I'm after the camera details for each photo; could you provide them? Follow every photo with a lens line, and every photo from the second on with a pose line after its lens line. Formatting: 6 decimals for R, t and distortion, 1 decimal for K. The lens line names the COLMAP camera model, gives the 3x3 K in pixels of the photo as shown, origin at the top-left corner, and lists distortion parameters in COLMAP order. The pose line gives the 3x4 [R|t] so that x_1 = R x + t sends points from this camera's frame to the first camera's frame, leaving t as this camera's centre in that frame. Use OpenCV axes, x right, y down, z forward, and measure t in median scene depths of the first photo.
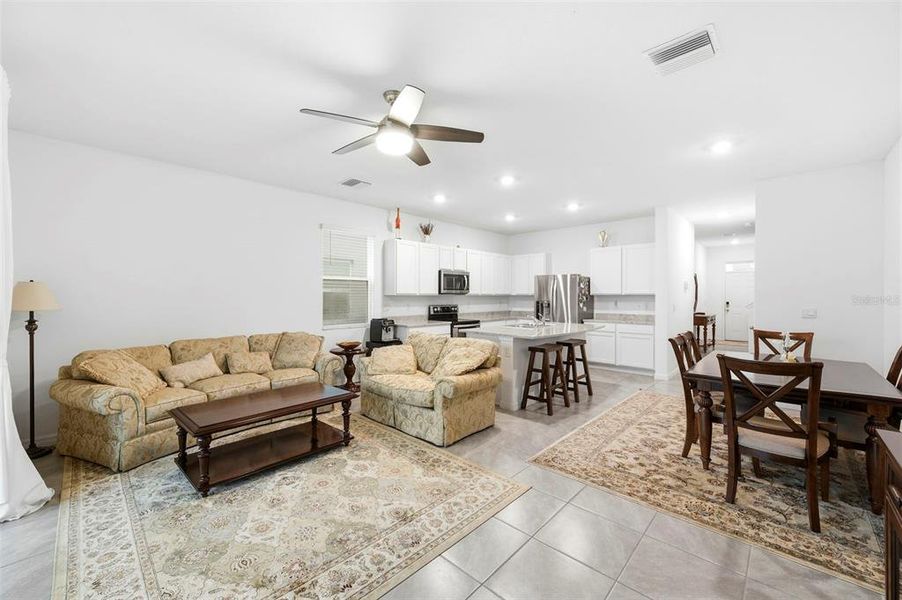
lens RADIAL K [[364.0, 0, 452.7], [0, 364.0, 296.6], [0, 0, 1]] dist [-0.000099, -0.000027]
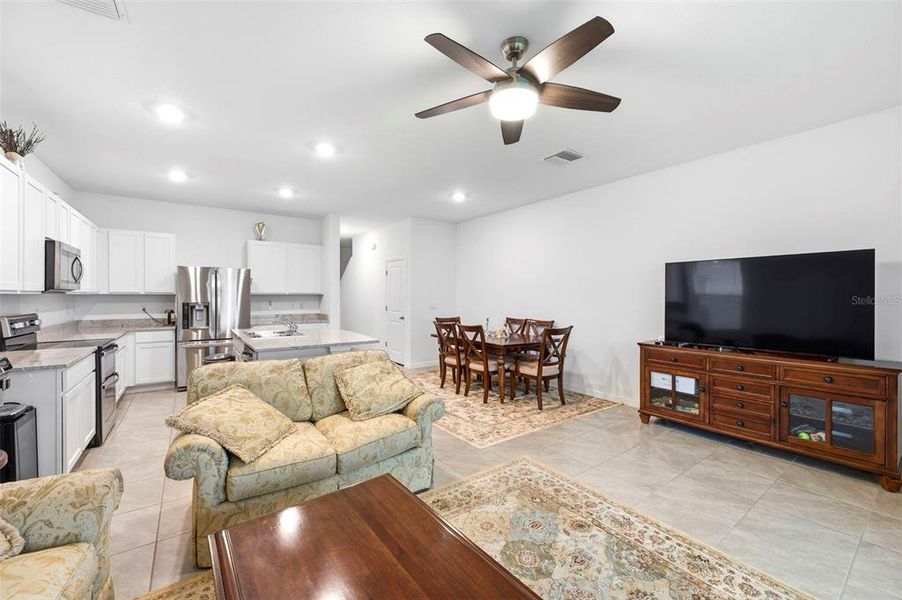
lens RADIAL K [[357.6, 0, 456.5], [0, 357.6, 296.2], [0, 0, 1]] dist [-0.006754, -0.000006]
pose [[0.181508, -0.000938, 0.983389, -0.382646], [0.000777, 0.999999, 0.000810, -0.000586], [-0.983389, 0.000617, 0.181509, 0.393322]]
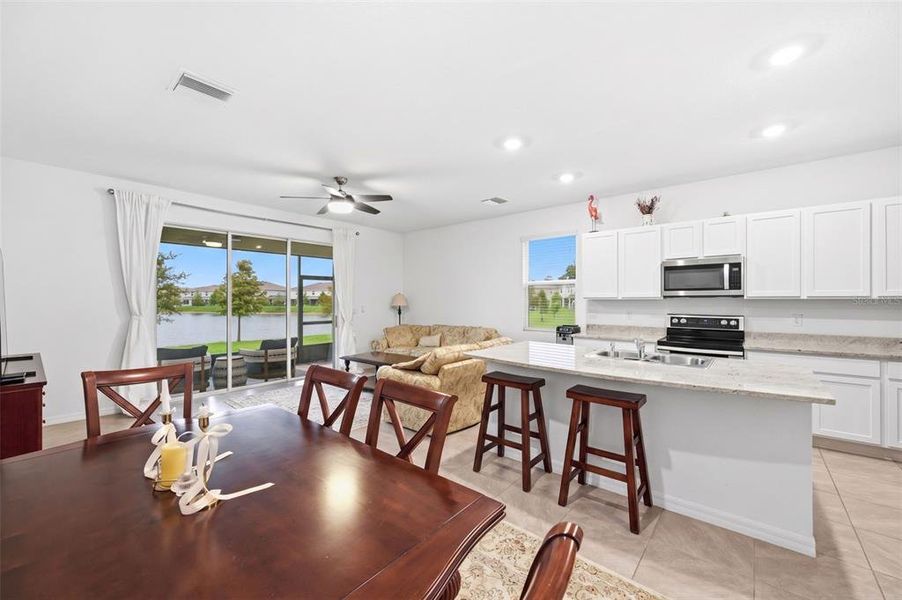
lens RADIAL K [[357.6, 0, 452.1], [0, 357.6, 299.0], [0, 0, 1]] dist [-0.001854, -0.000137]
pose [[0.043145, -0.001460, -0.999068, 0.593793], [-0.001941, 0.999997, -0.001545, -0.002182], [0.999067, 0.002006, 0.043142, 0.575361]]
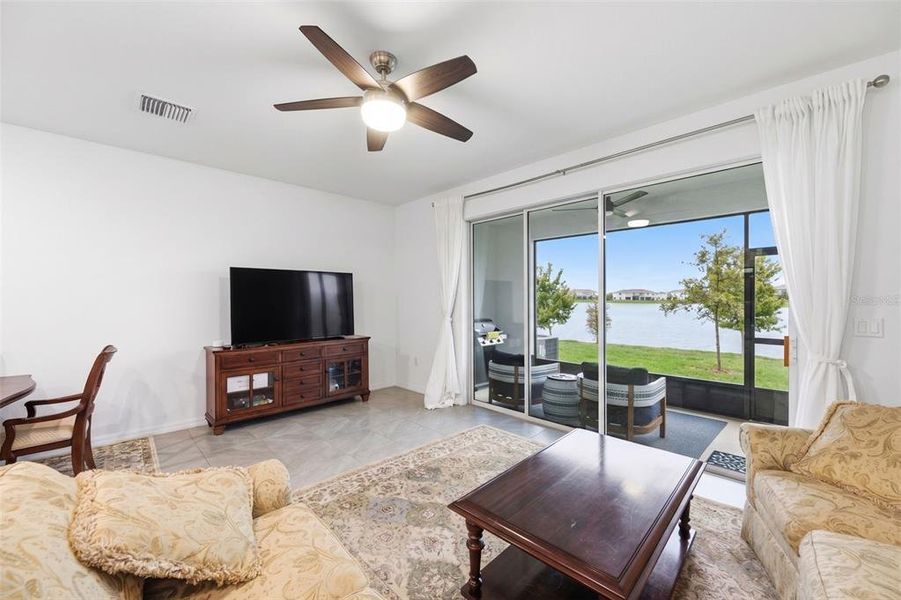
lens RADIAL K [[360.0, 0, 451.0], [0, 360.0, 299.6], [0, 0, 1]] dist [-0.003312, -0.000463]
pose [[-0.999036, 0.002473, 0.043835, -0.134933], [0.002512, 0.999996, 0.000845, -0.000156], [-0.043833, 0.000955, -0.999038, 0.731282]]
